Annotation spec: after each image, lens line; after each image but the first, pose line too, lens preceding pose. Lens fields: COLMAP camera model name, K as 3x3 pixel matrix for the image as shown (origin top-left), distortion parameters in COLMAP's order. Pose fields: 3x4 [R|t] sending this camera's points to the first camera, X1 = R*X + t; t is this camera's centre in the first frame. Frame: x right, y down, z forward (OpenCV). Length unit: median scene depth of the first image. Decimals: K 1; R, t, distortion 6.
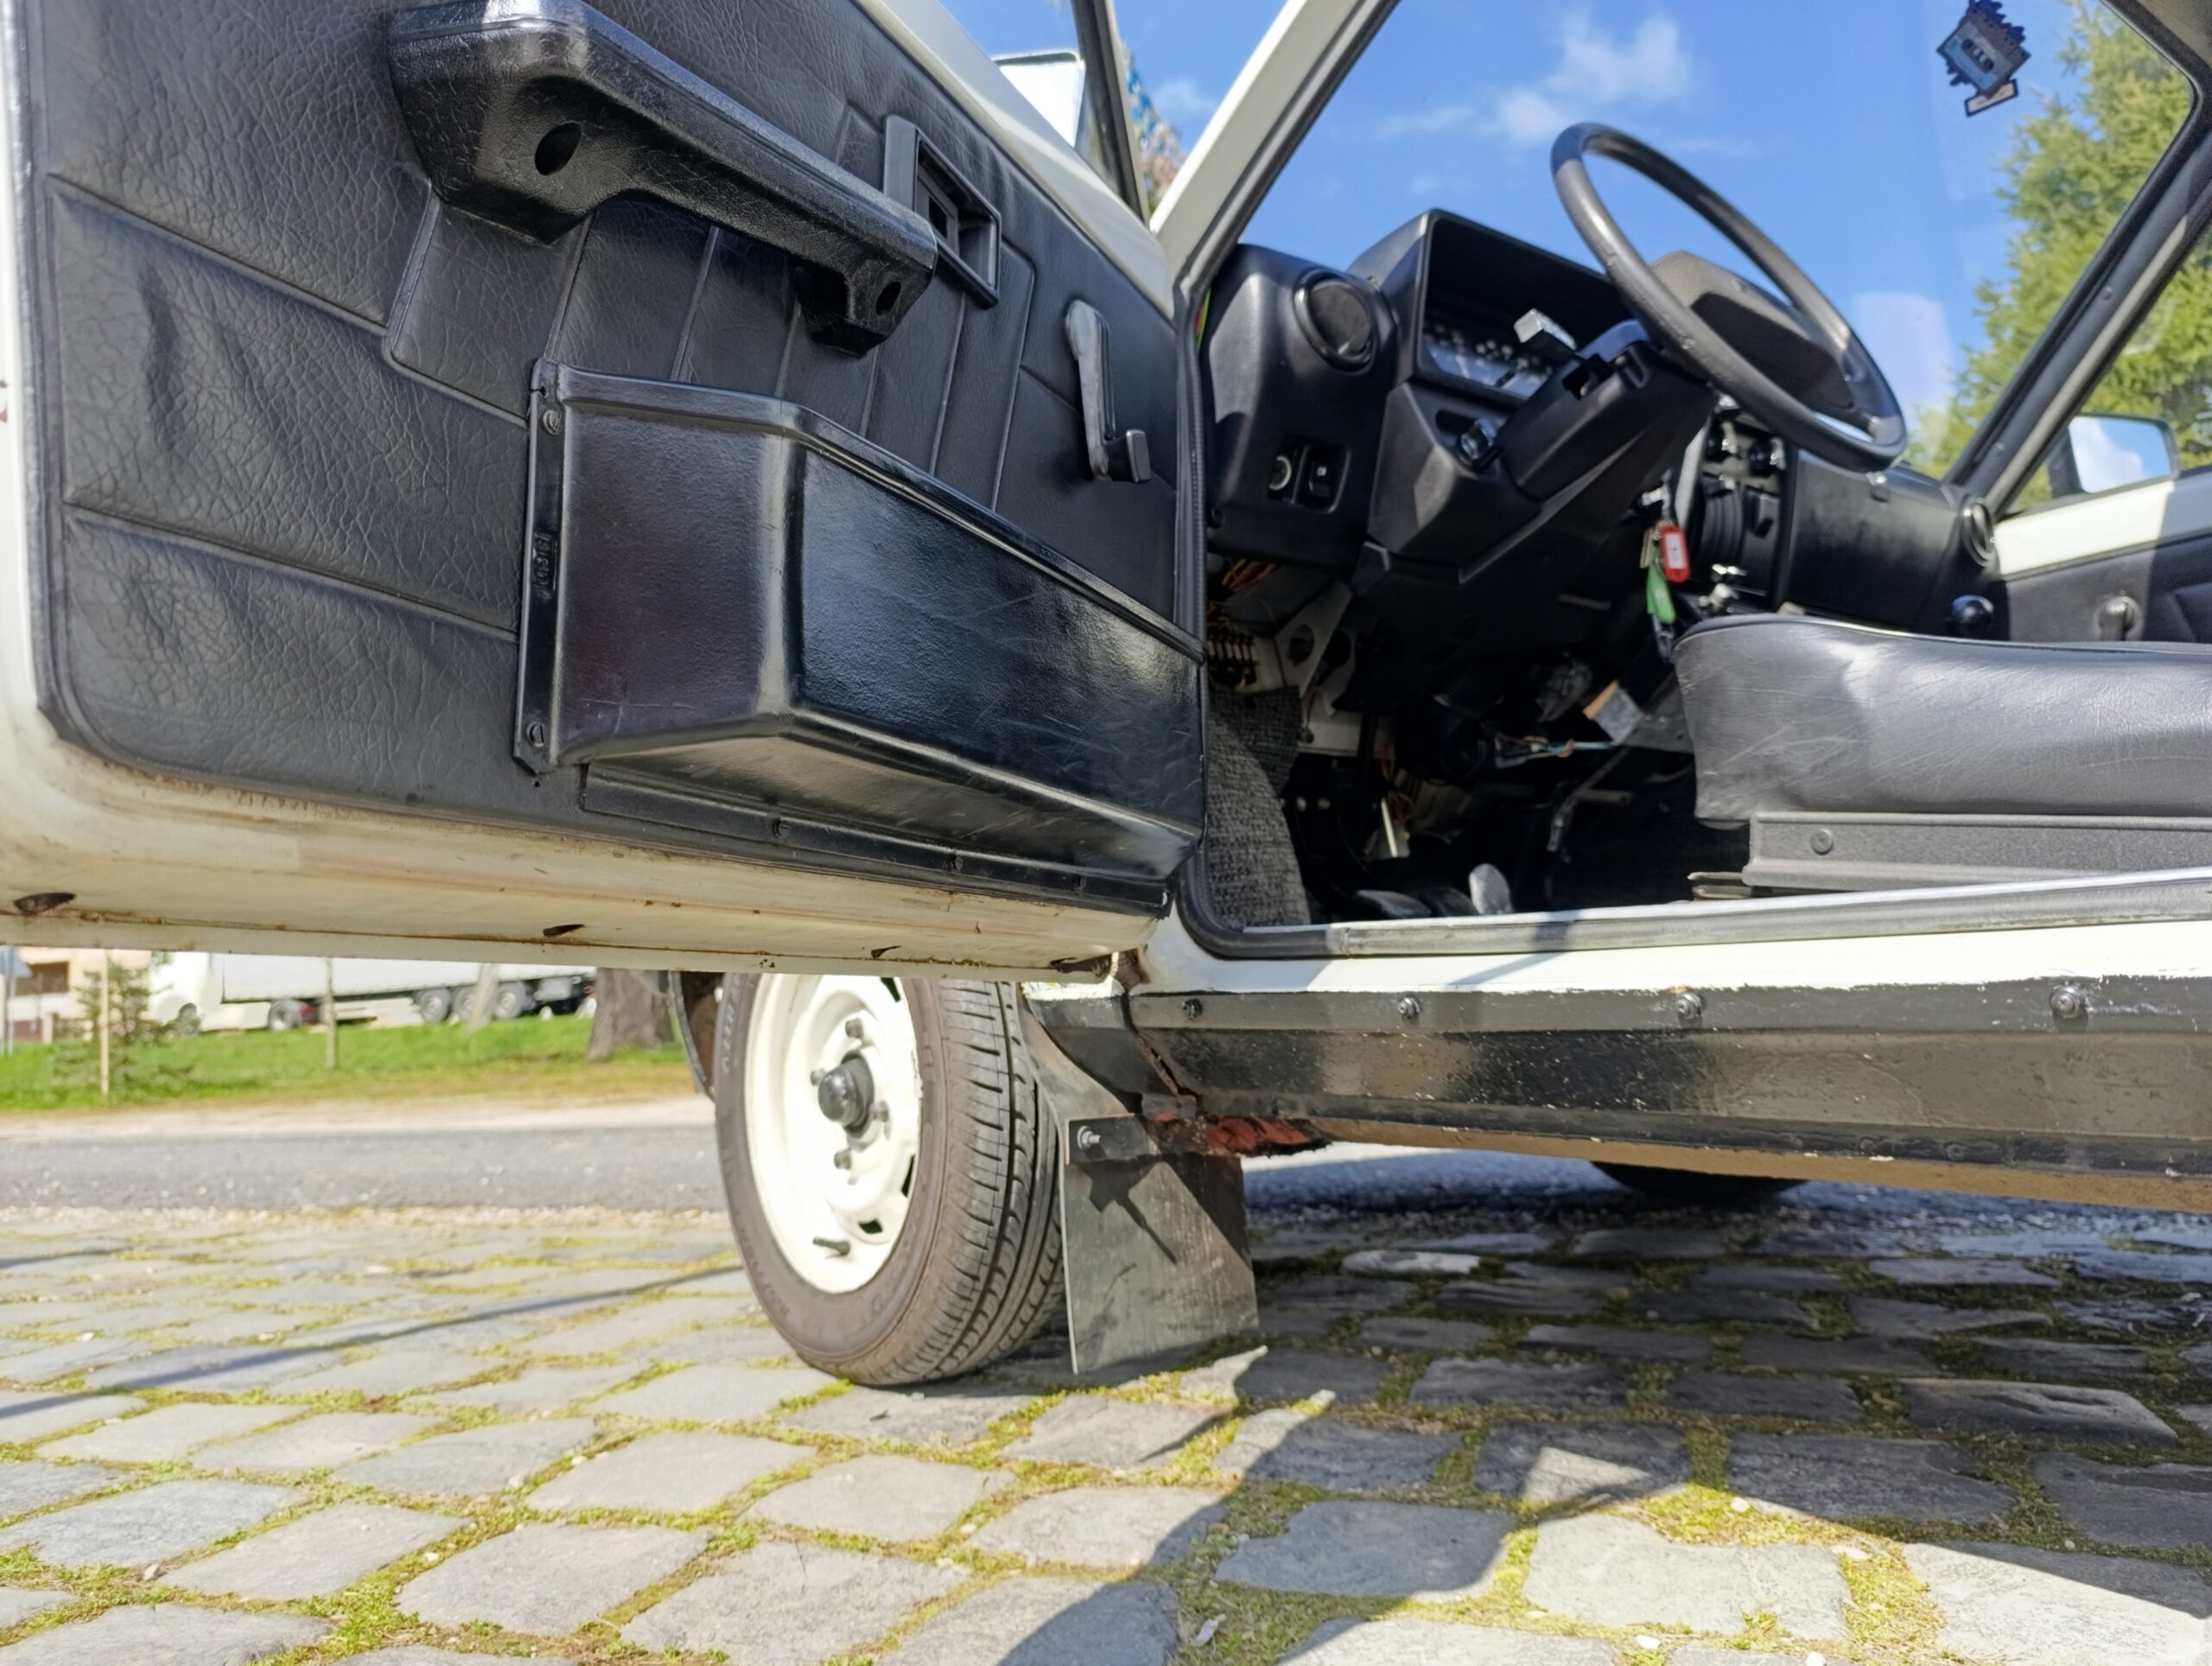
lens RADIAL K [[1527.4, 0, 1110.9], [0, 1527.4, 834.6], [0, 0, 1]] dist [0.033685, -0.071134]
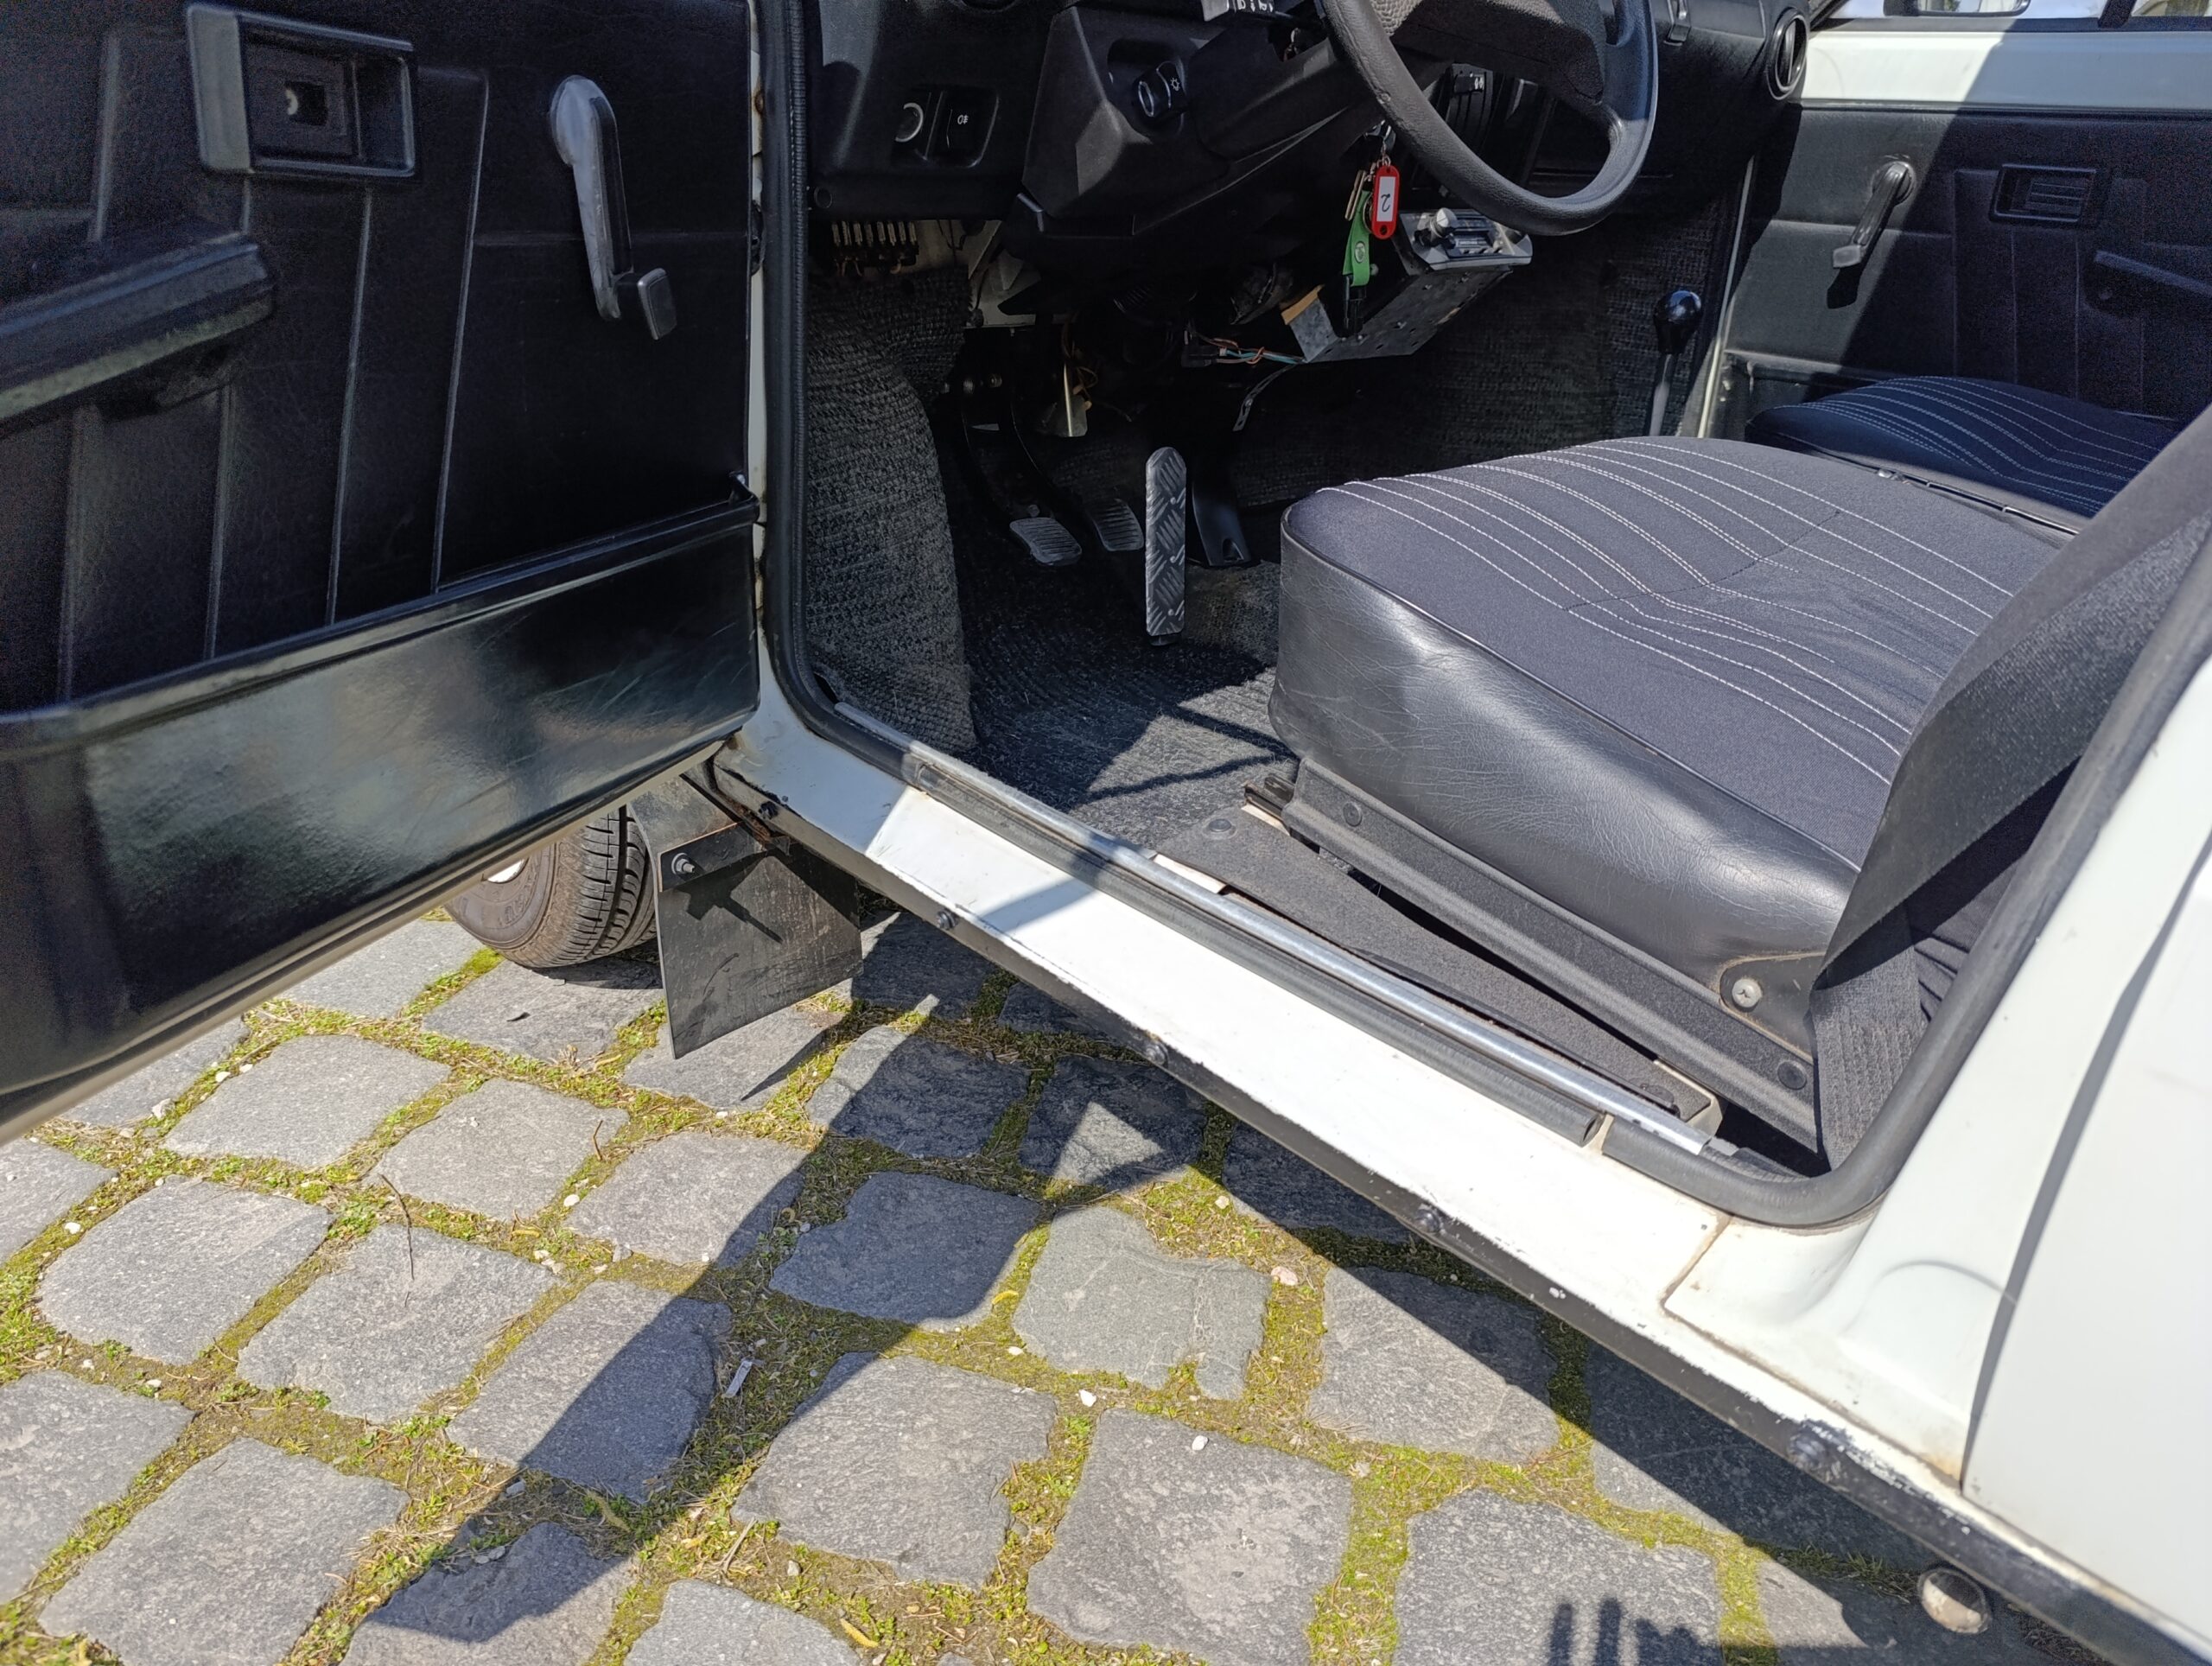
lens RADIAL K [[1496.8, 0, 1098.4], [0, 1496.8, 827.2], [0, 0, 1]] dist [0.026784, -0.046774]
pose [[0.990283, 0.032467, 0.135223, 0.114251], [-0.097508, 0.855404, 0.508700, -0.332445], [-0.099155, -0.516943, 0.850258, 0.118973]]
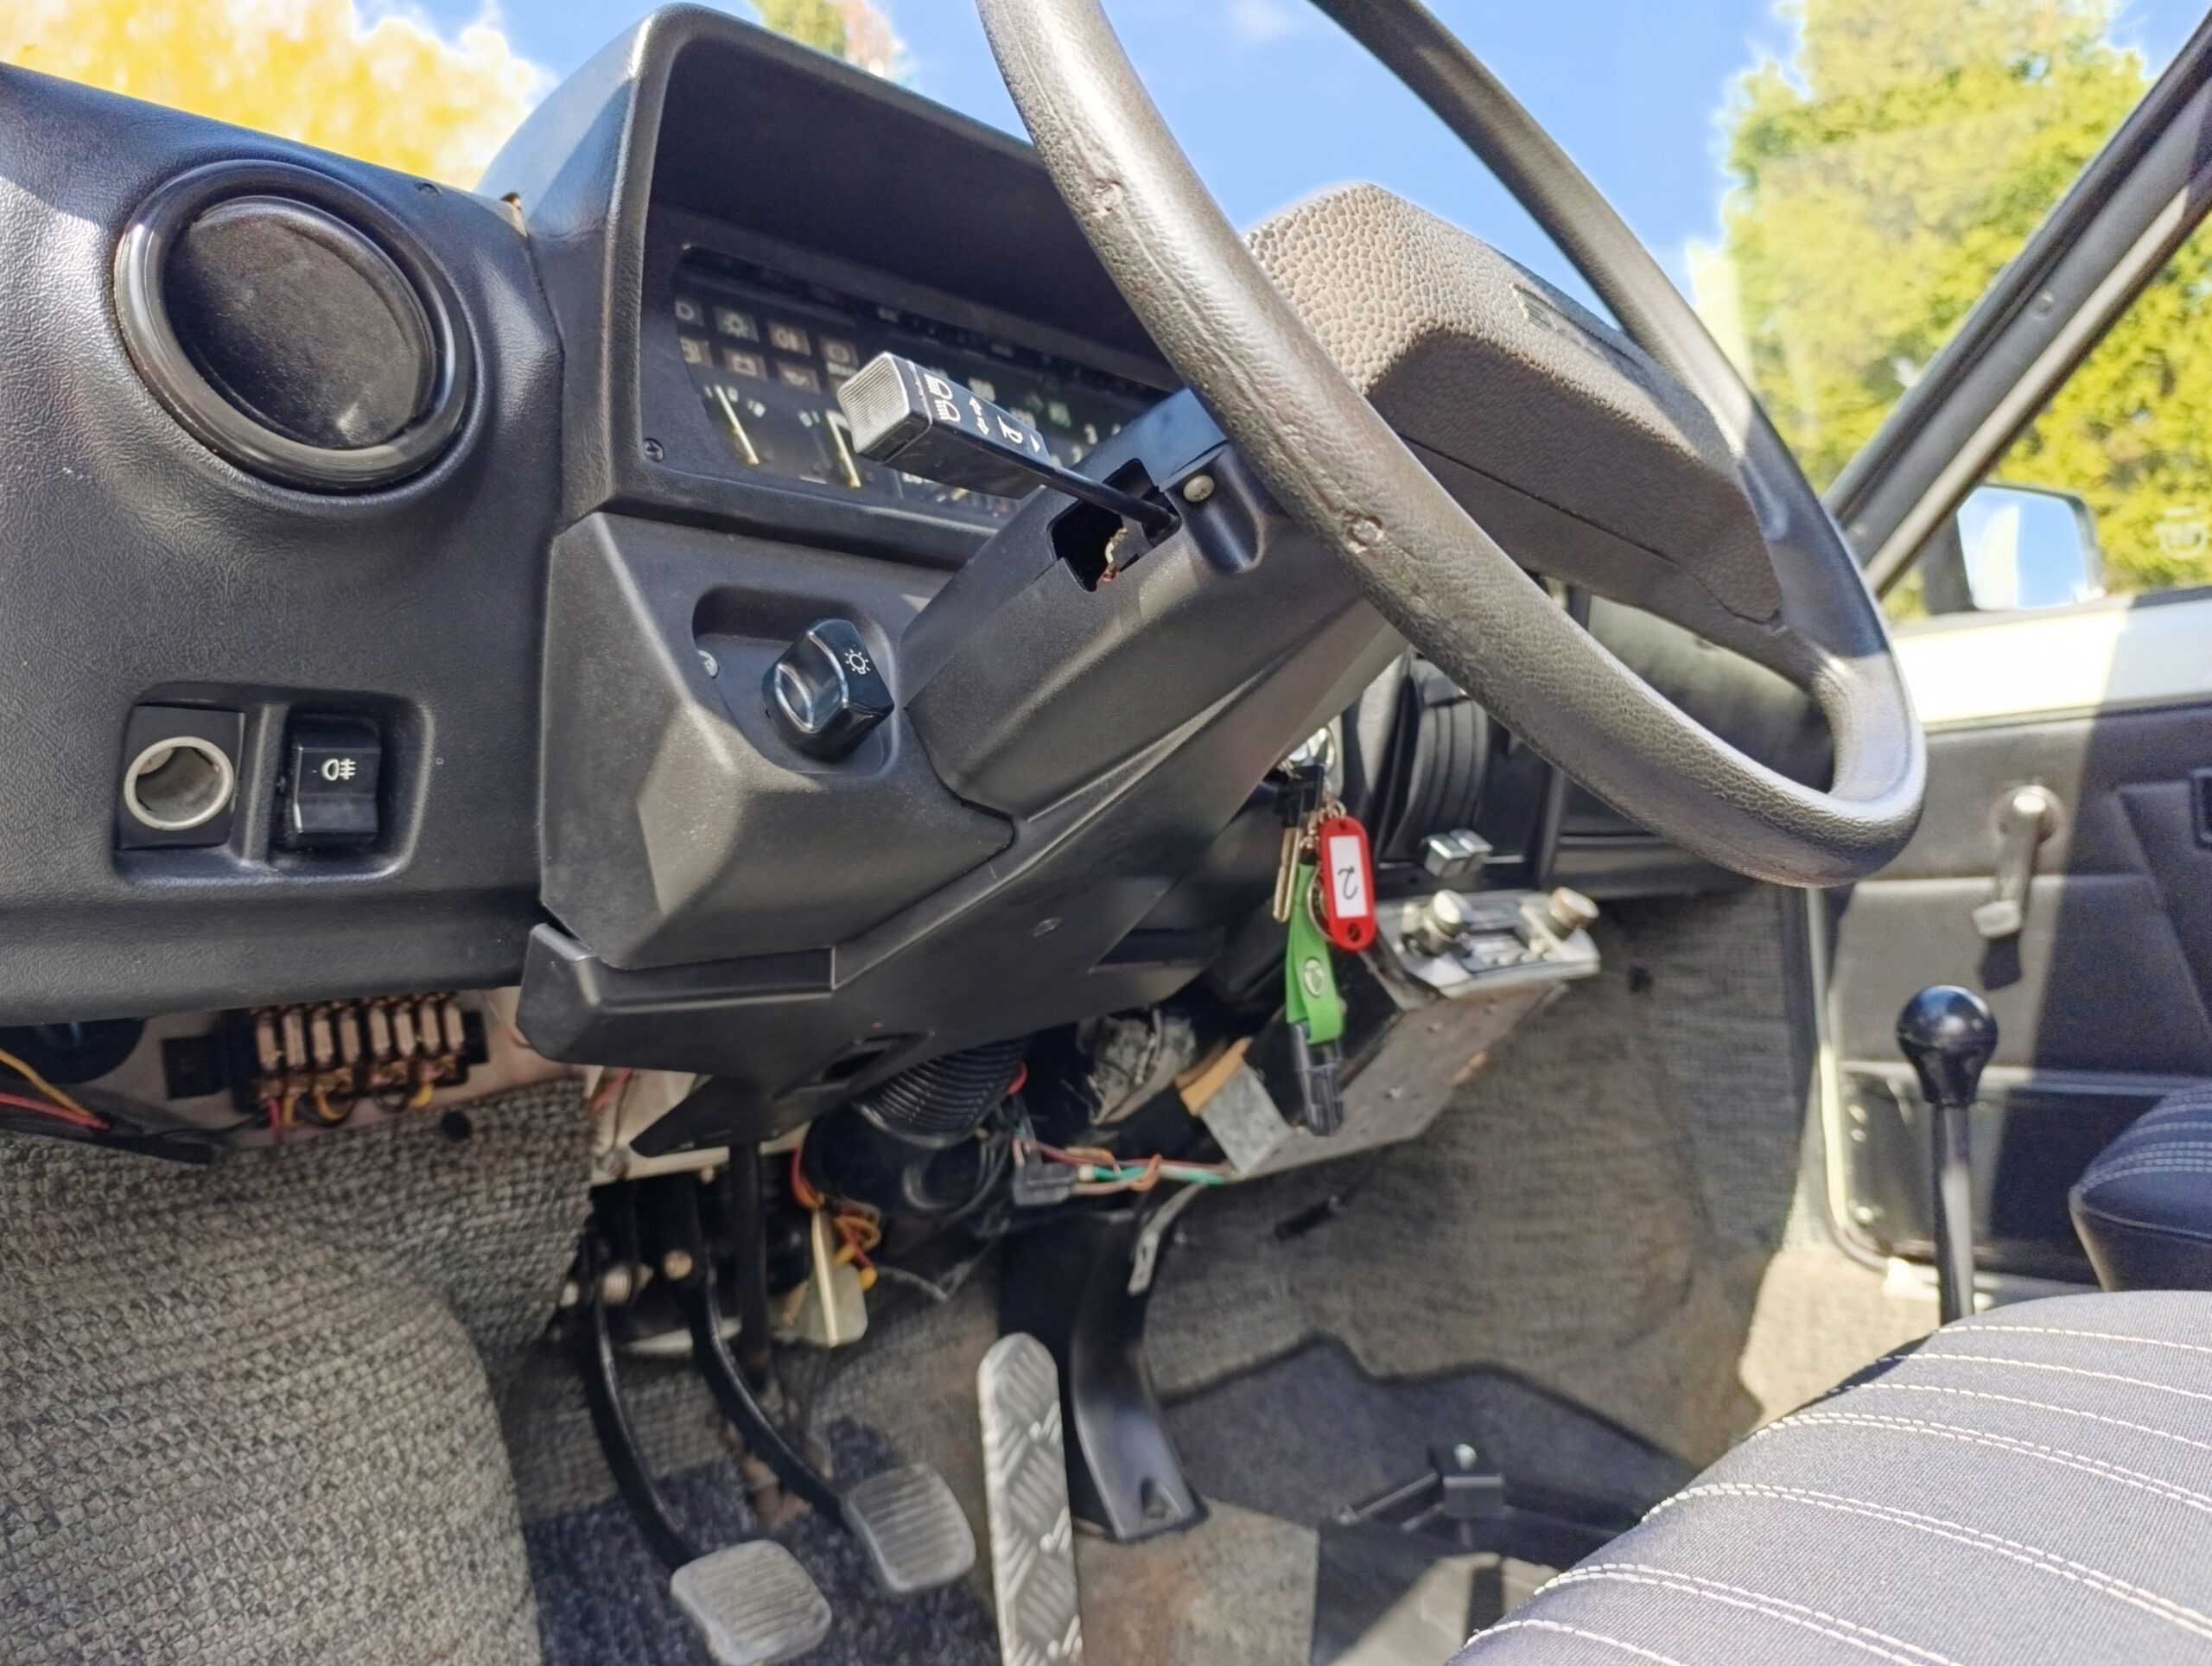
lens RADIAL K [[1527.4, 0, 1110.9], [0, 1527.4, 834.6], [0, 0, 1]] dist [0.033685, -0.071134]
pose [[0.984787, 0.003119, 0.173738, 0.249210], [-0.012887, 0.998396, 0.055126, -0.246241], [-0.173288, -0.056527, 0.983248, 0.644740]]
